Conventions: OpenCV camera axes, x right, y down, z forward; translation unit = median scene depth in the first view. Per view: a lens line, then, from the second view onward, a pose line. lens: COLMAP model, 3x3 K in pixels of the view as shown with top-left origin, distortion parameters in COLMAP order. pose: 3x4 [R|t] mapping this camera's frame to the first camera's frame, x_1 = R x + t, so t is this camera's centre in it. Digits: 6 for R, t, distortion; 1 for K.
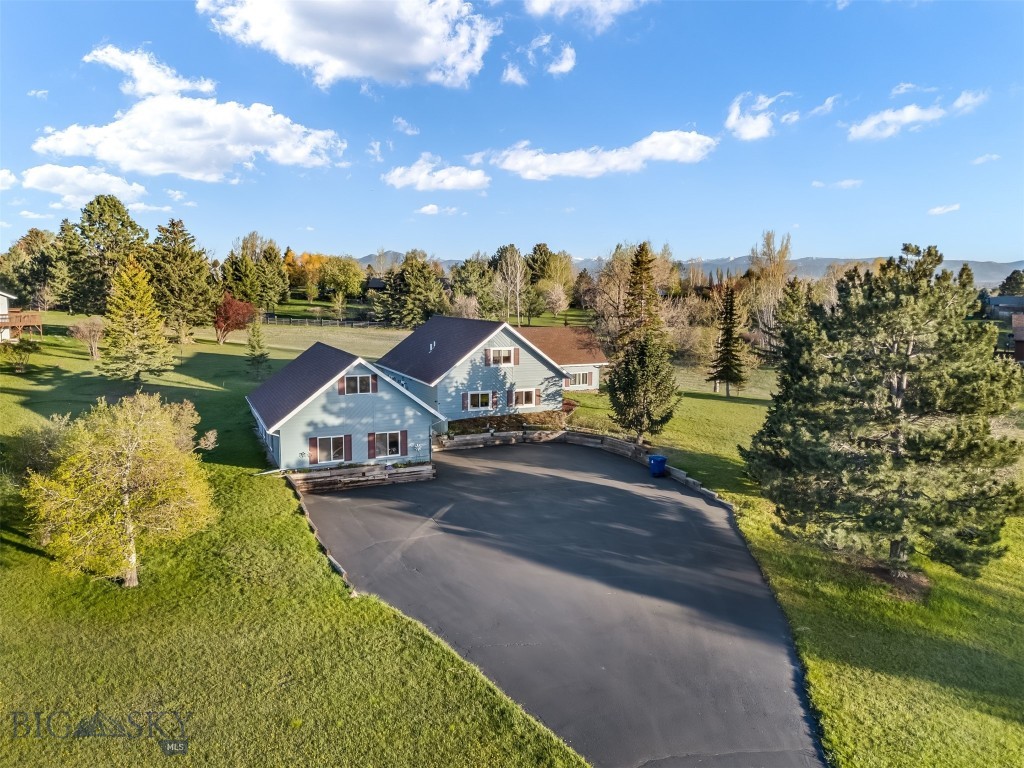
lens RADIAL K [[757.2, 0, 514.6], [0, 757.2, 382.0], [0, 0, 1]] dist [0.071852, -0.063348]
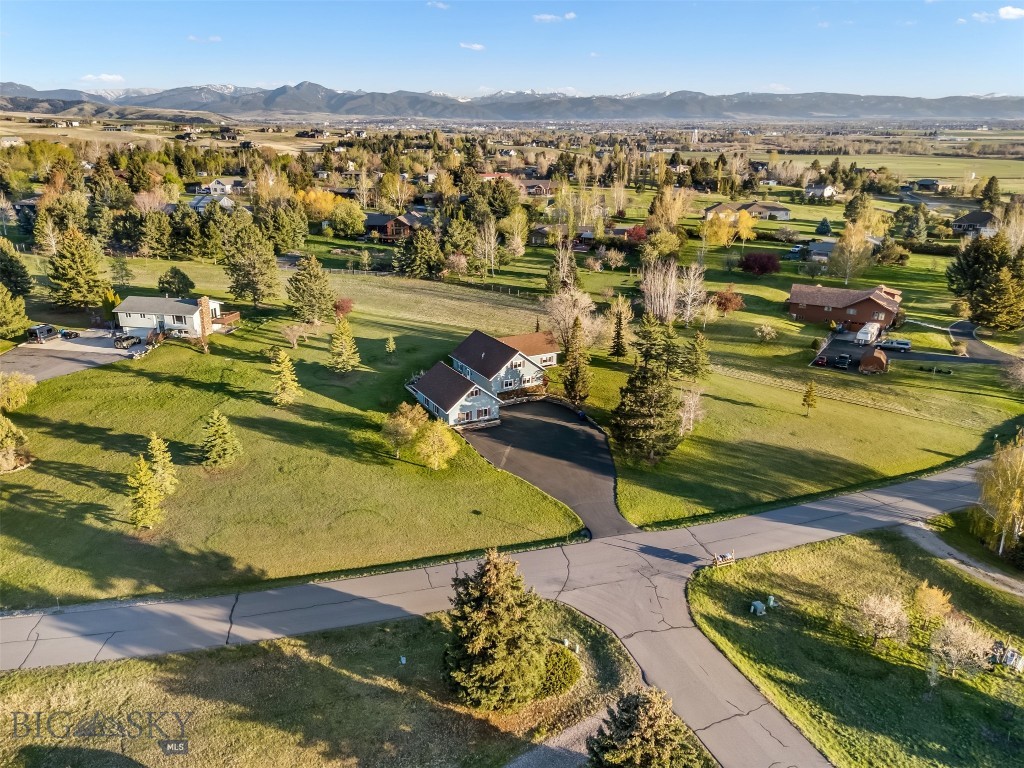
lens RADIAL K [[757.2, 0, 514.0], [0, 757.2, 380.6], [0, 0, 1]] dist [0.071852, -0.063348]
pose [[0.996109, -0.025126, 0.084472, -0.229267], [0.007883, 0.980059, 0.198551, -0.454081], [-0.087776, -0.197113, 0.976443, -1.298374]]
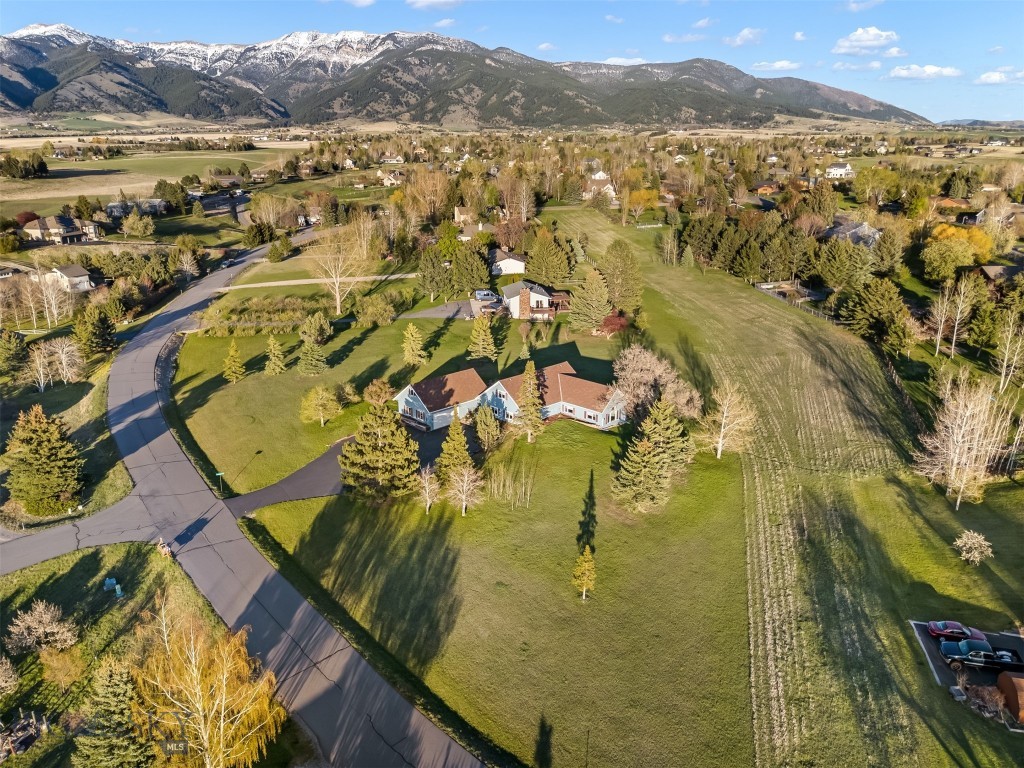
lens RADIAL K [[757.2, 0, 513.5], [0, 757.2, 383.4], [0, 0, 1]] dist [0.071852, -0.063348]
pose [[0.367378, 0.270448, -0.889883, 2.008278], [-0.111988, 0.962691, 0.246343, -0.630490], [0.923305, 0.009155, 0.383959, 0.178651]]
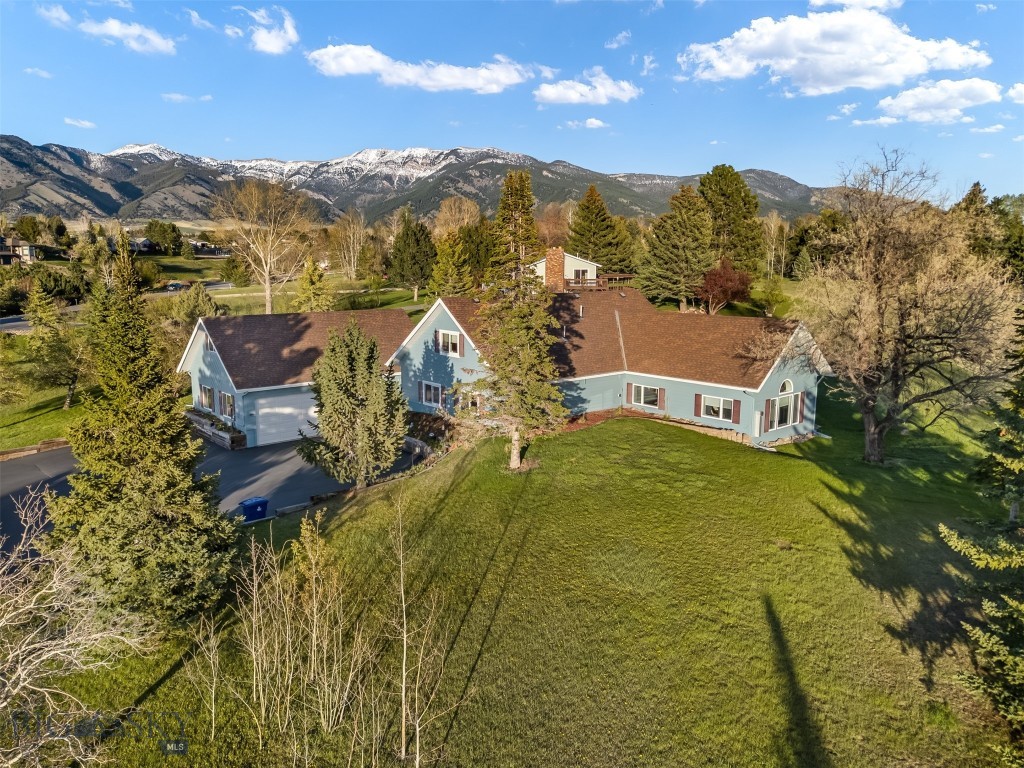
lens RADIAL K [[757.2, 0, 512.2], [0, 757.2, 380.8], [0, 0, 1]] dist [0.071852, -0.063348]
pose [[0.298108, 0.151042, -0.942506, 0.742676], [-0.116231, 0.985798, 0.121216, -0.097372], [0.947429, 0.073413, 0.311430, 0.839972]]
